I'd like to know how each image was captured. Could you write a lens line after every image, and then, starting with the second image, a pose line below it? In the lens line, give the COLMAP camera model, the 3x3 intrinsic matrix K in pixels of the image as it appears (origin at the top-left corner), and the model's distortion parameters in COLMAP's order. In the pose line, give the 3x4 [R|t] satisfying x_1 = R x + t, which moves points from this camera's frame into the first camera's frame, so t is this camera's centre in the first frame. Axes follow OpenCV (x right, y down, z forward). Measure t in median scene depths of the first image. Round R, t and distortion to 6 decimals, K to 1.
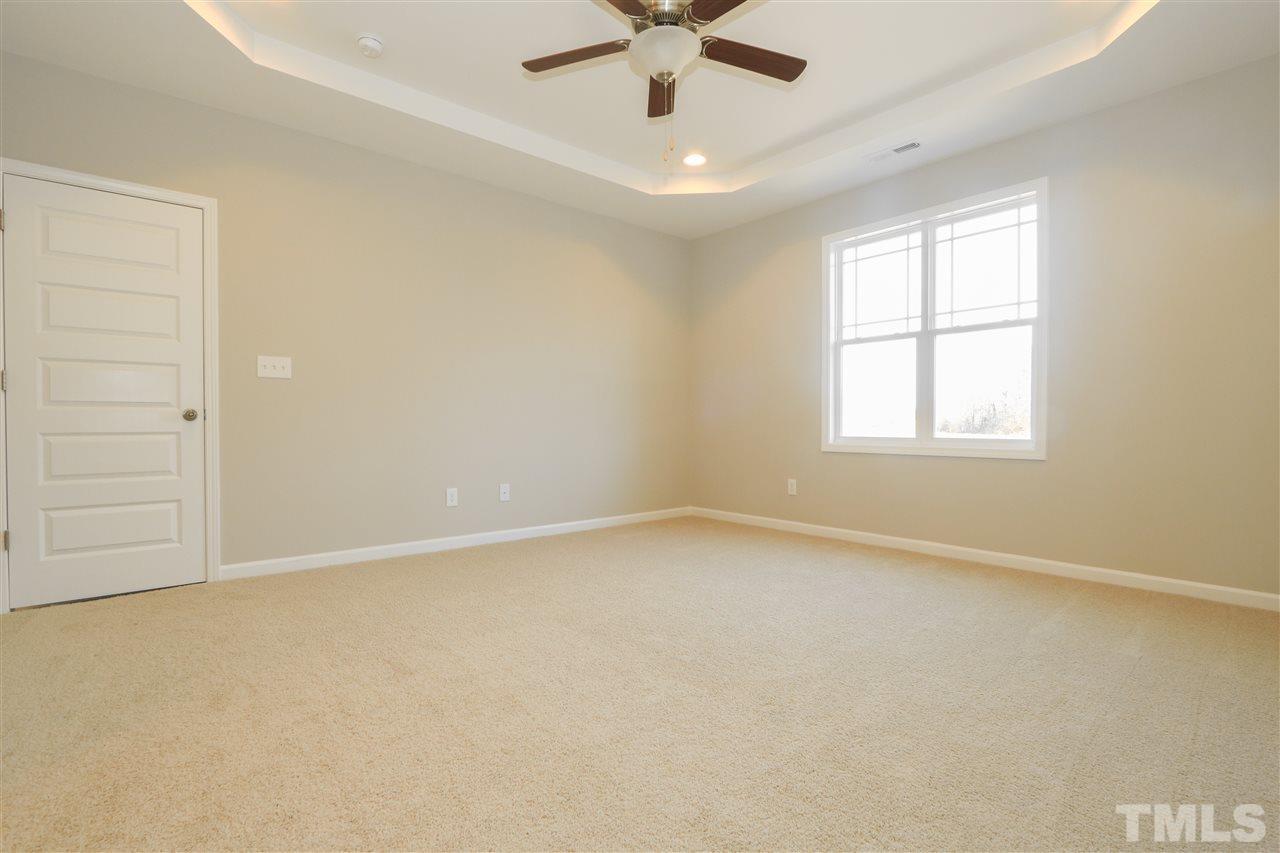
lens RADIAL K [[596.5, 0, 634.1], [0, 596.5, 430.9], [0, 0, 1]] dist [-0.021638, 0.003936]
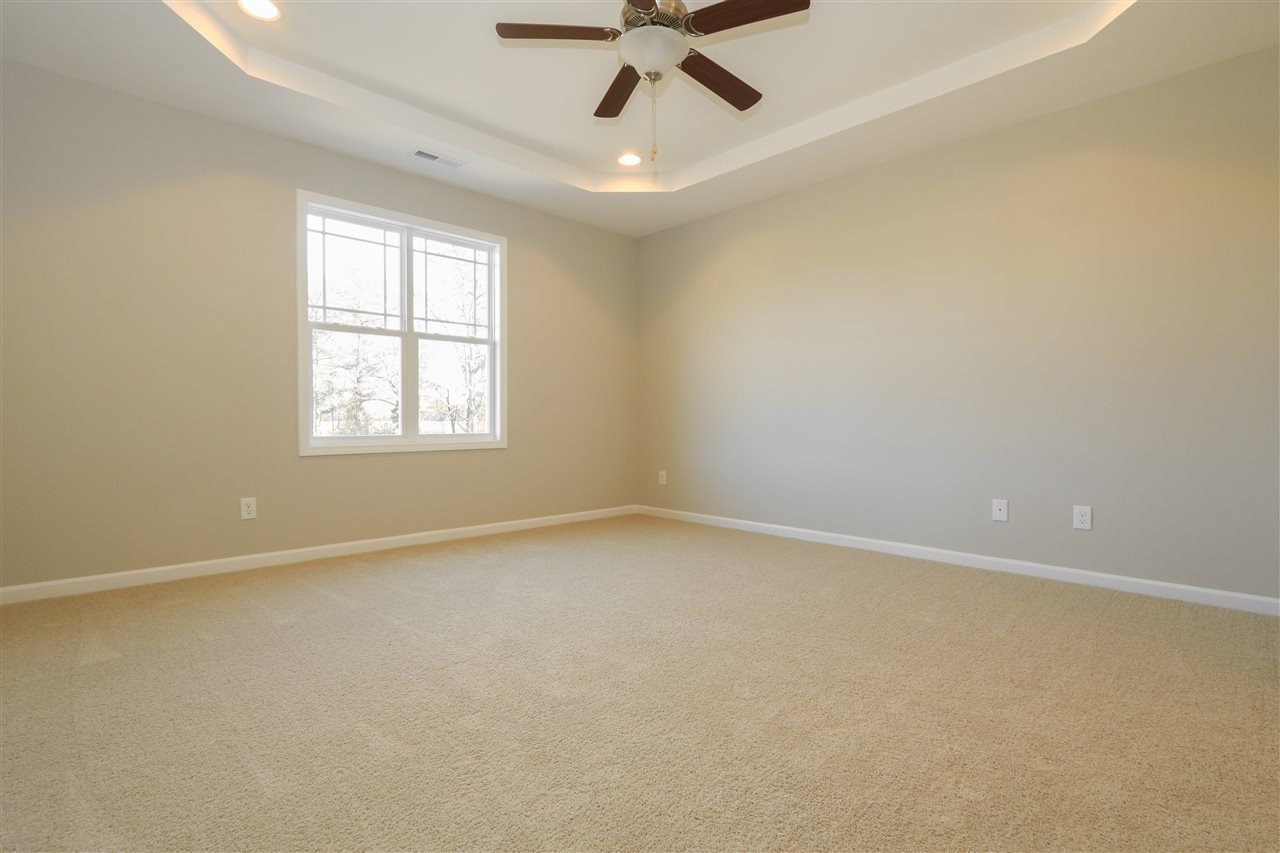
lens RADIAL K [[596.5, 0, 634.1], [0, 596.5, 430.9], [0, 0, 1]] dist [-0.021638, 0.003936]
pose [[-0.060848, -0.018726, 0.997971, -0.581382], [0.011791, 0.999741, 0.019478, -0.011389], [-0.998077, 0.012952, -0.060611, 0.678510]]
